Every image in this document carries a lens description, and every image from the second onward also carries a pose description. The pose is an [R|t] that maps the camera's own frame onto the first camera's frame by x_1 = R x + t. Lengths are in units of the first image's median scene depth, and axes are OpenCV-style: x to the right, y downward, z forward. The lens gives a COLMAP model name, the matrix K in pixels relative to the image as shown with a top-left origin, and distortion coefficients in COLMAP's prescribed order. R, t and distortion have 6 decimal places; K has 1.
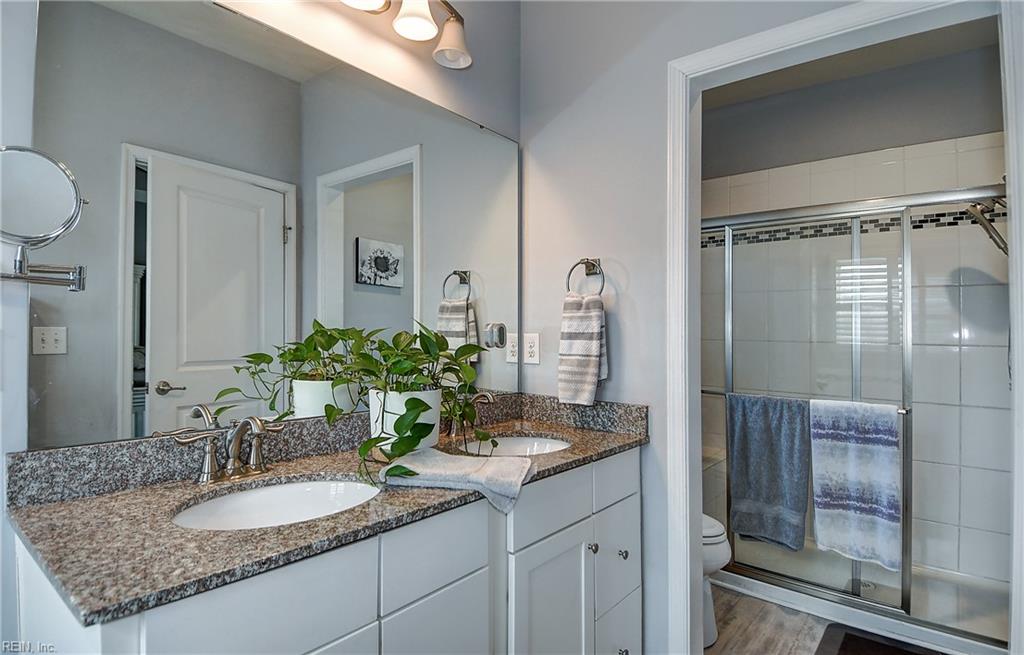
lens RADIAL K [[524.7, 0, 512.0], [0, 524.7, 327.5], [0, 0, 1]] dist [0.001193, -0.026028]
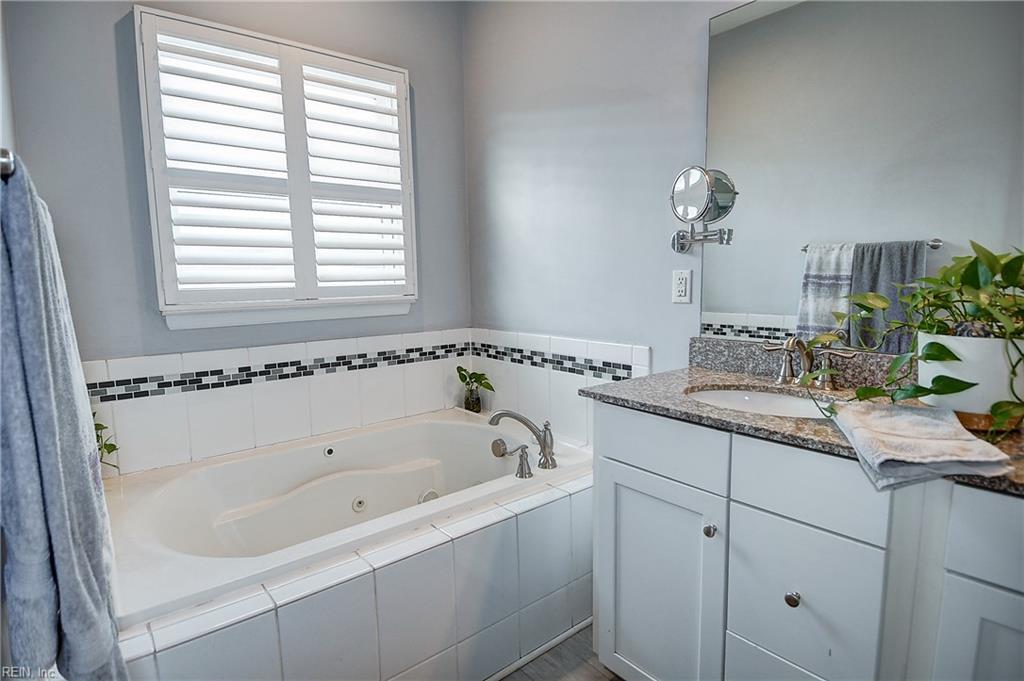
lens RADIAL K [[526.2, 0, 512.0], [0, 526.2, 340.5], [0, 0, 1]] dist [0.000849, 0.000190]
pose [[-0.209475, 0.107798, -0.971854, 0.918813], [0.032843, 0.994119, 0.103189, 0.034565], [0.977262, -0.010303, -0.211783, 0.685723]]
